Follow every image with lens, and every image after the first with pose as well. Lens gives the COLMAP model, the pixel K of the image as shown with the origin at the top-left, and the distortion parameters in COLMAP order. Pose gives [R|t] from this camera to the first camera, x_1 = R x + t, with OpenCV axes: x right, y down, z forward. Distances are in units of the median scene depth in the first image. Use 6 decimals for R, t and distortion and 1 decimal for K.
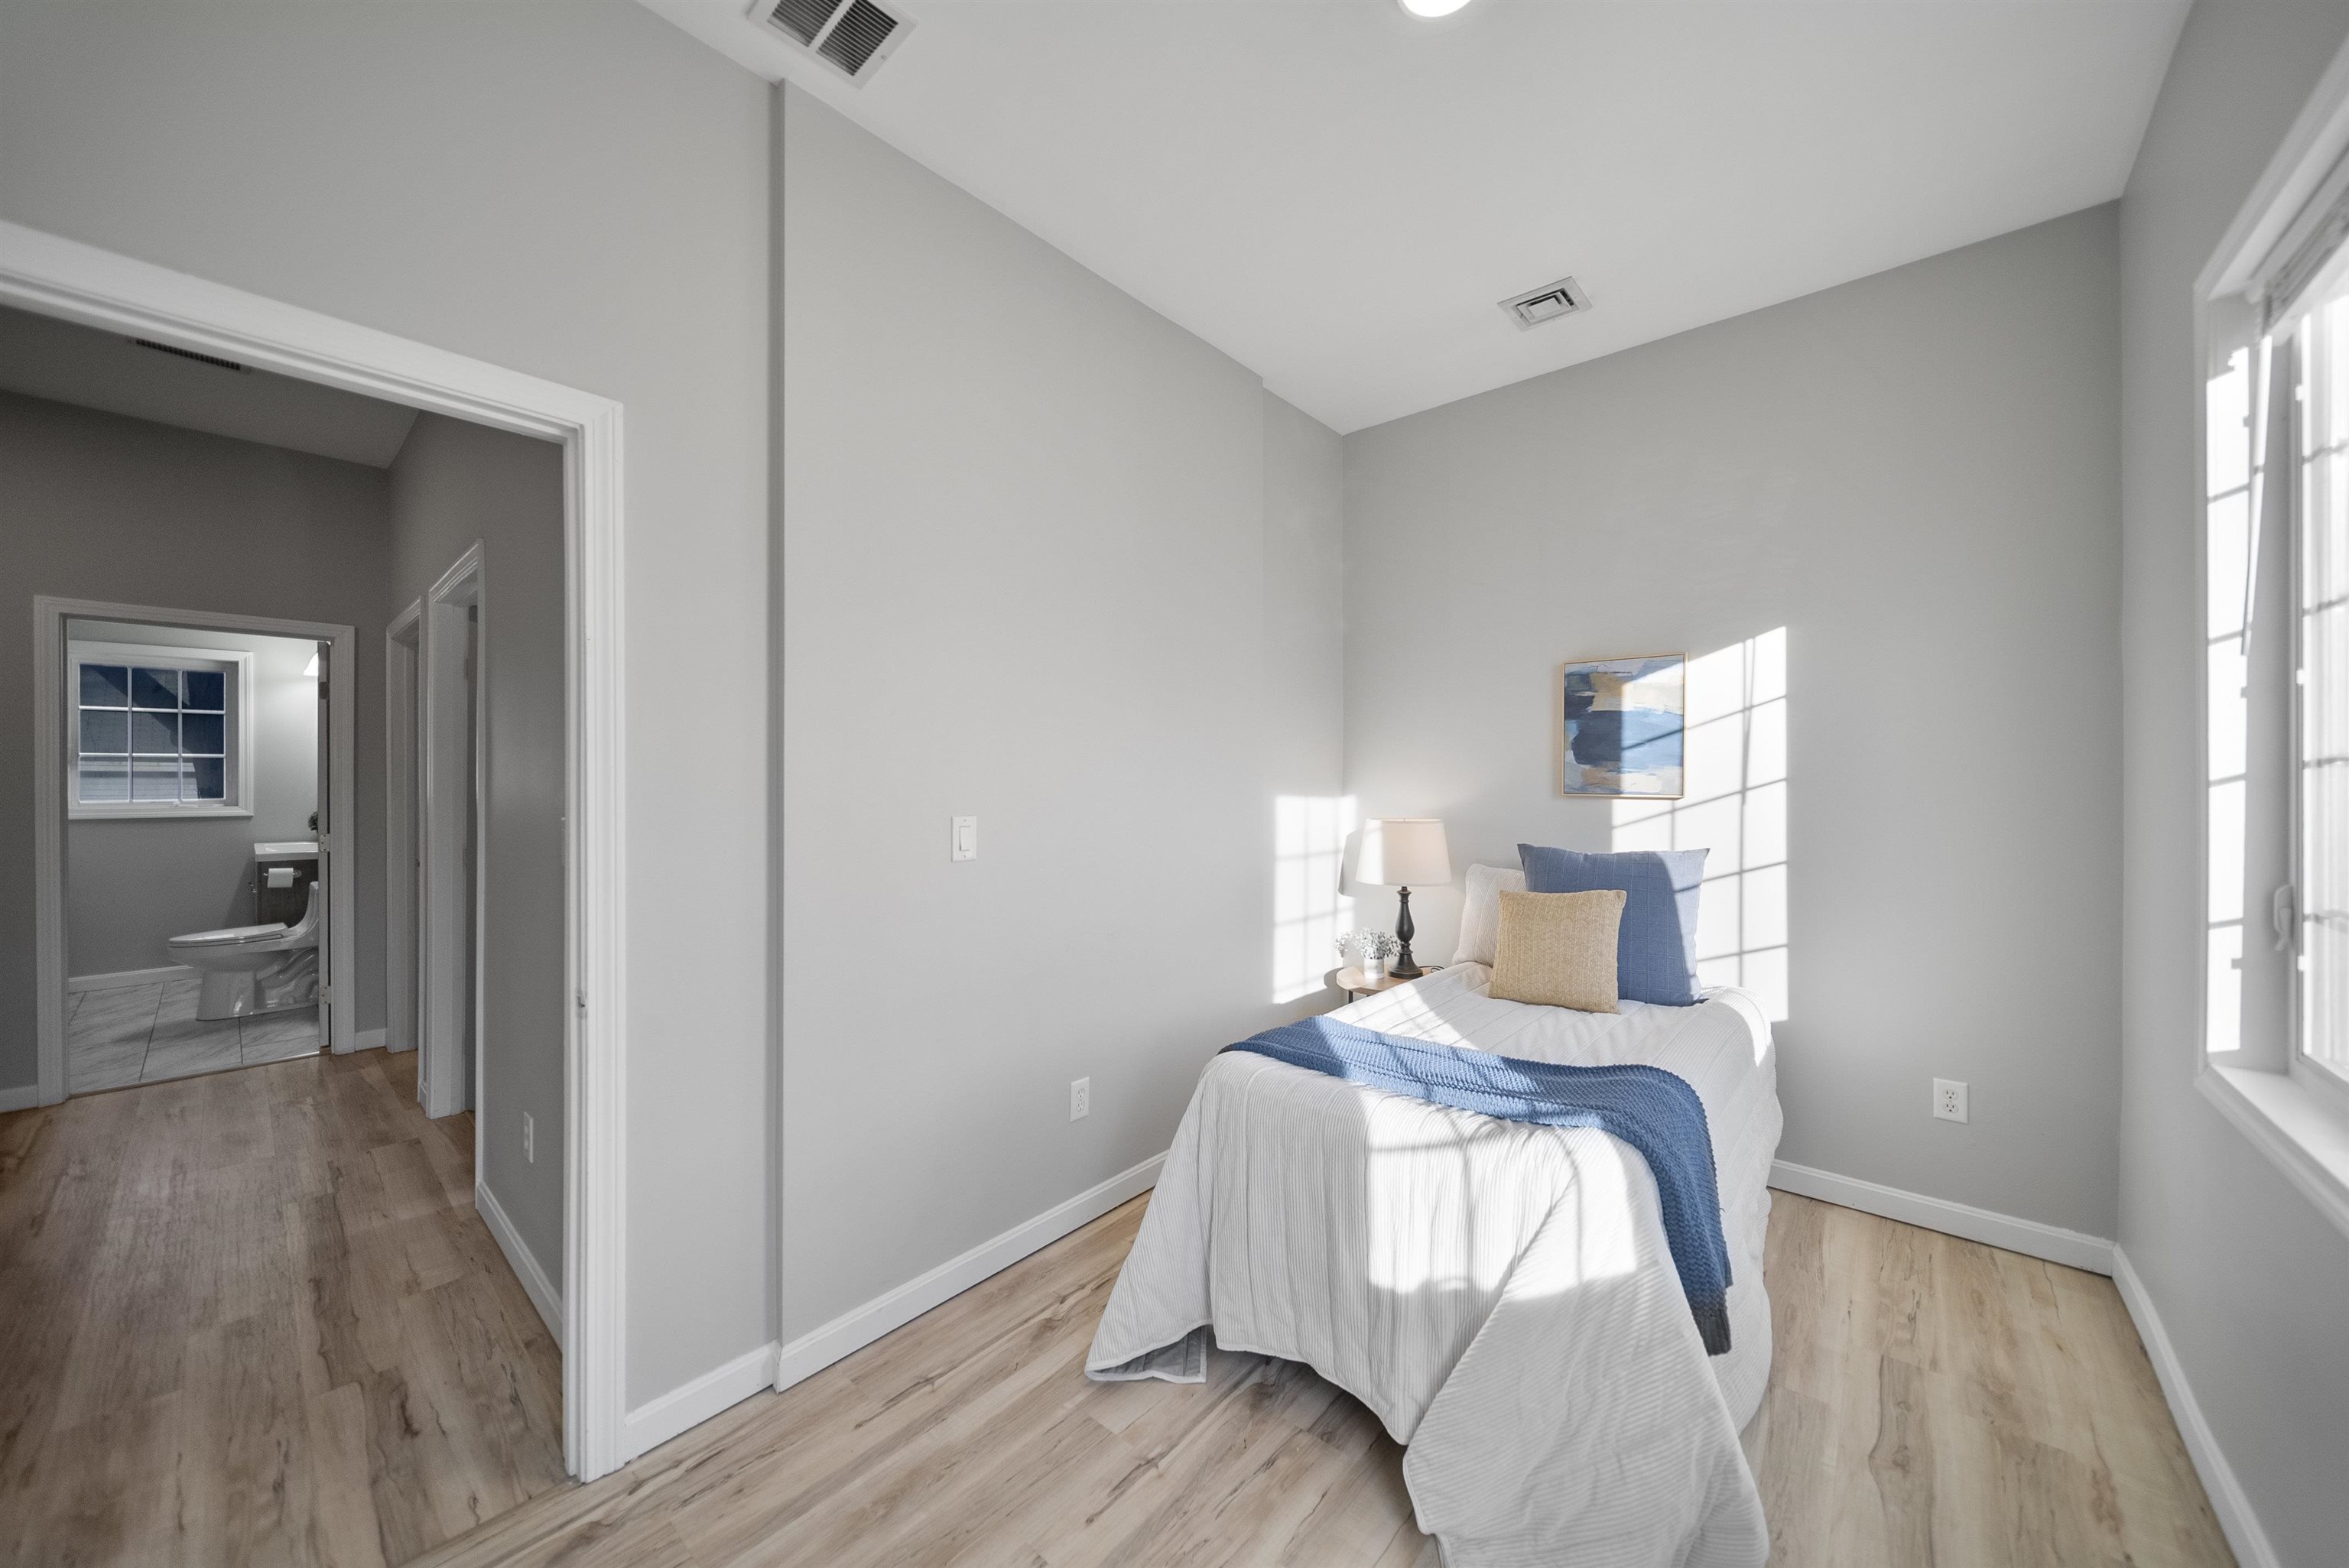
lens RADIAL K [[831.2, 0, 1169.6], [0, 831.2, 779.7], [0, 0, 1]] dist [0.009043, -0.000110]
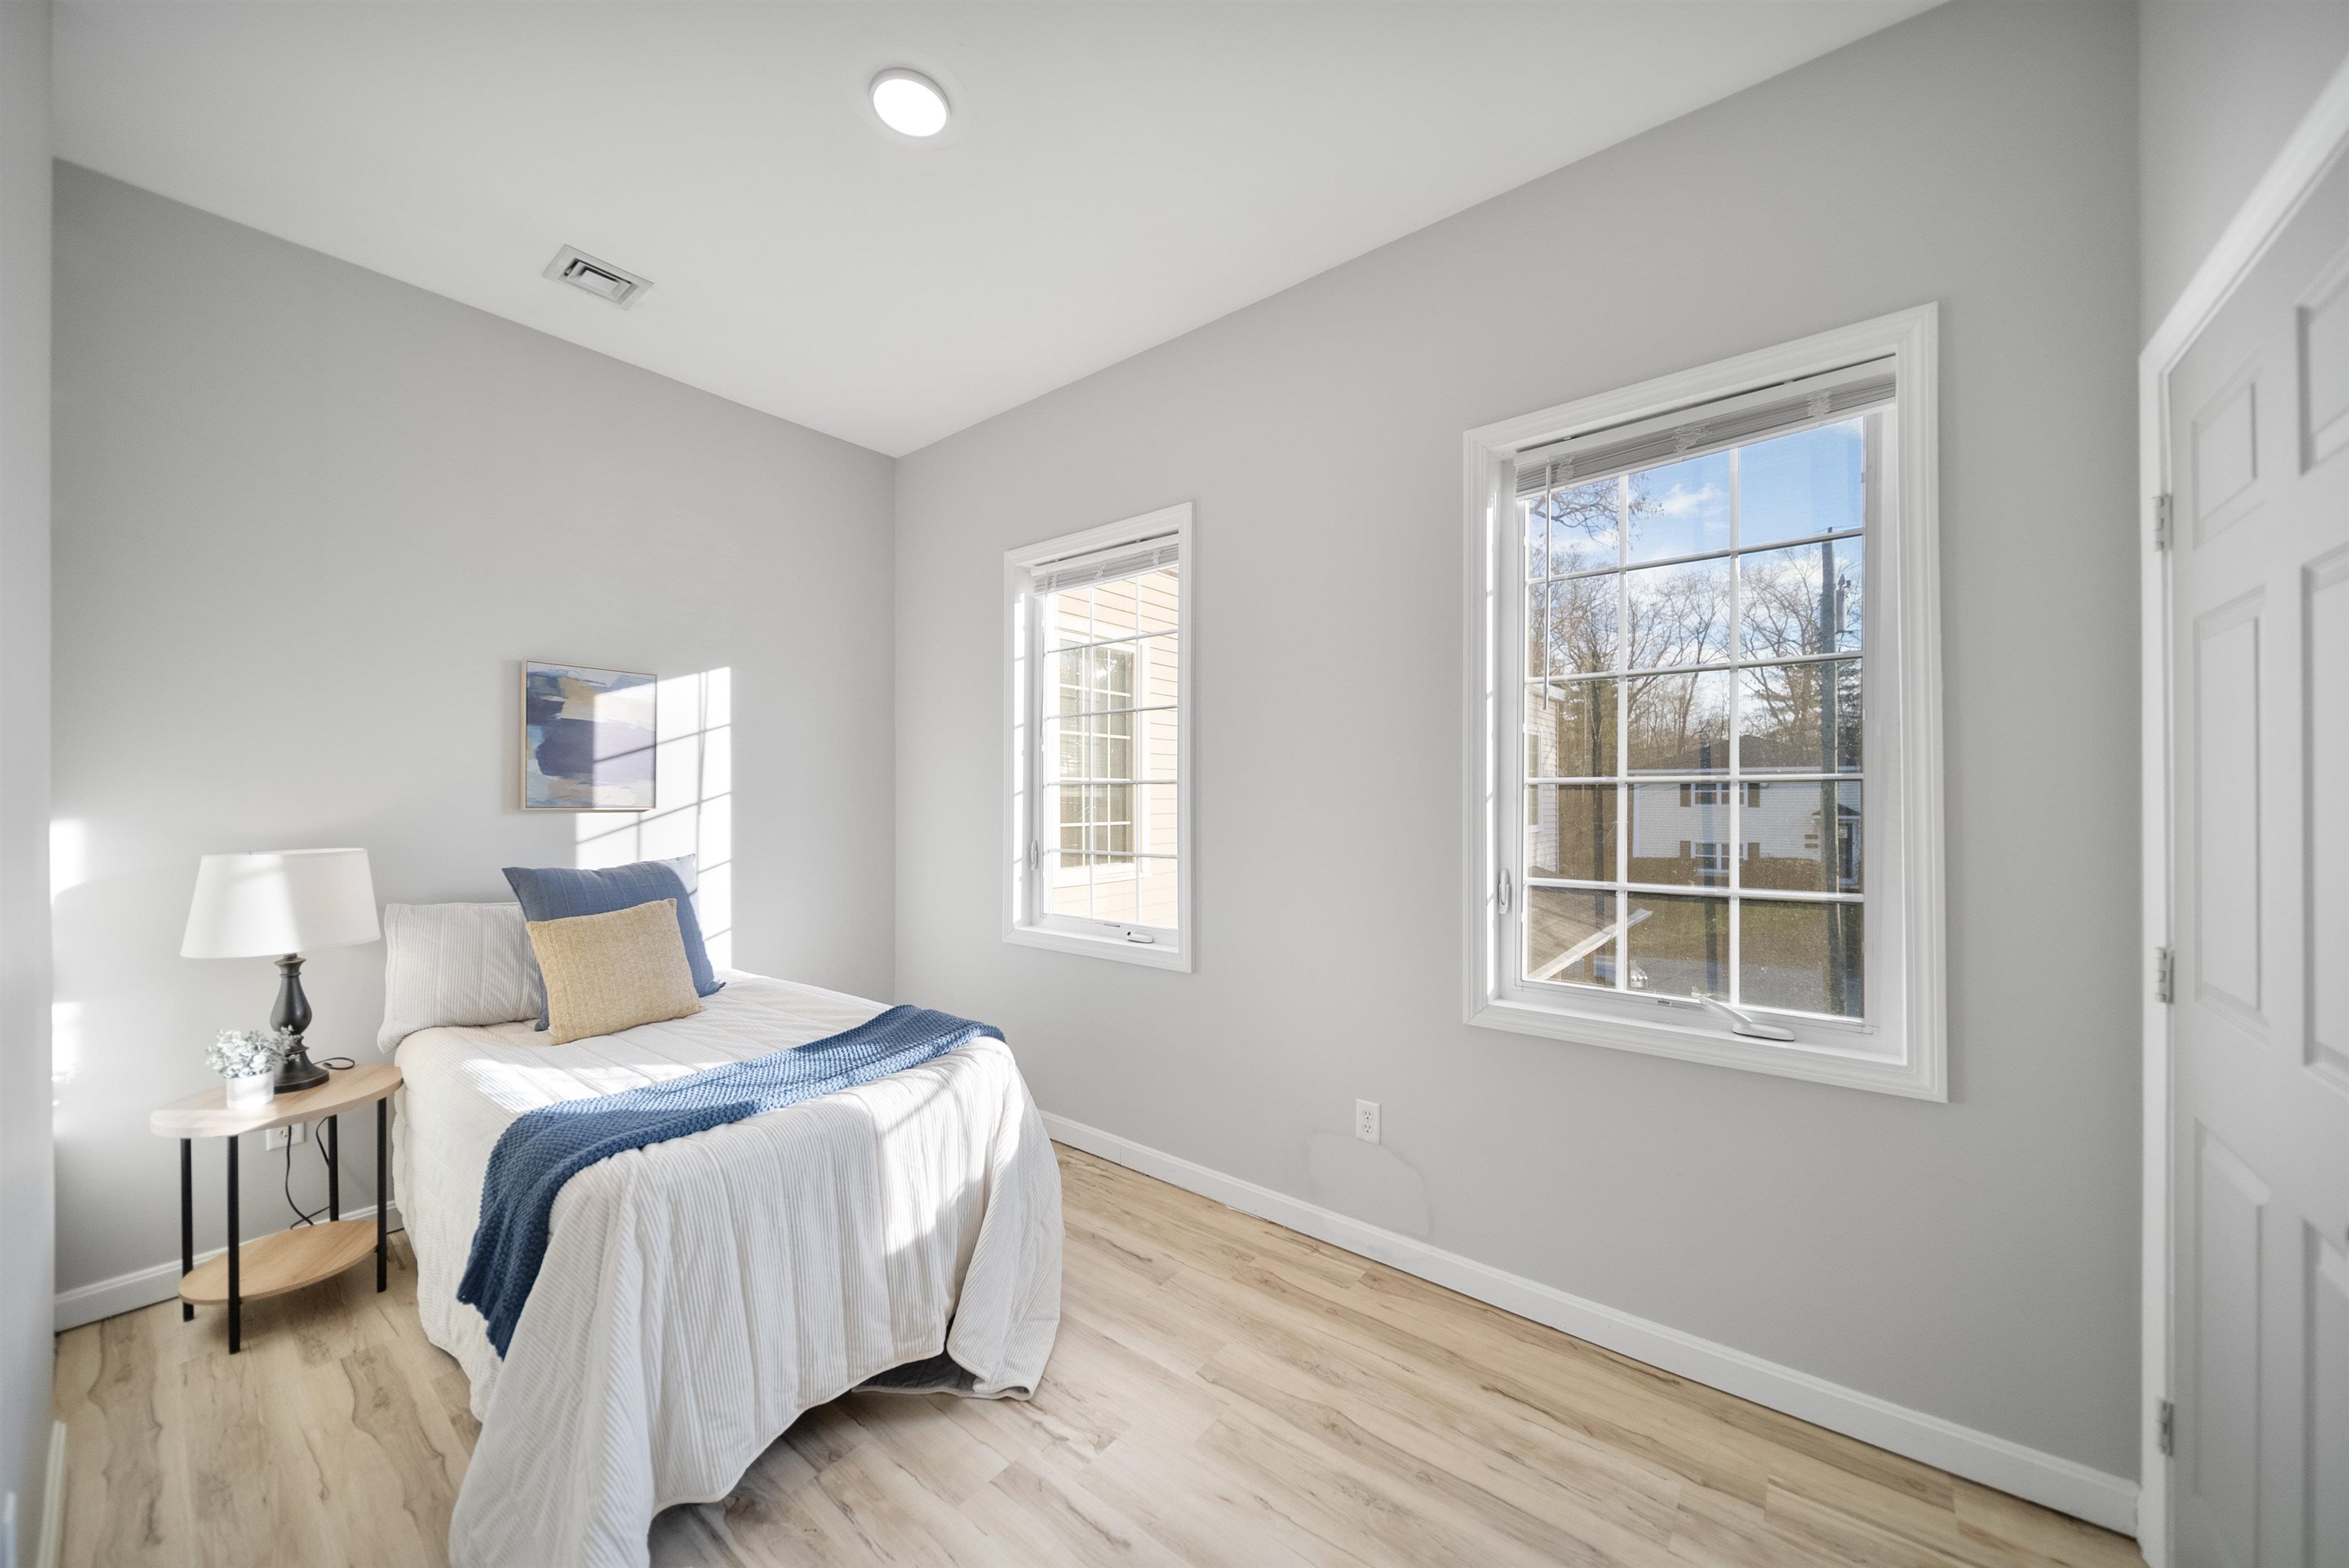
lens RADIAL K [[832.1, 0, 1182.9], [0, 832.1, 803.8], [0, 0, 1]] dist [-0.000200, -0.000057]
pose [[-0.053023, -0.008120, 0.998560, -0.487363], [0.000176, 0.999967, 0.008141, 0.005503], [-0.998593, 0.000608, -0.053020, 0.388047]]
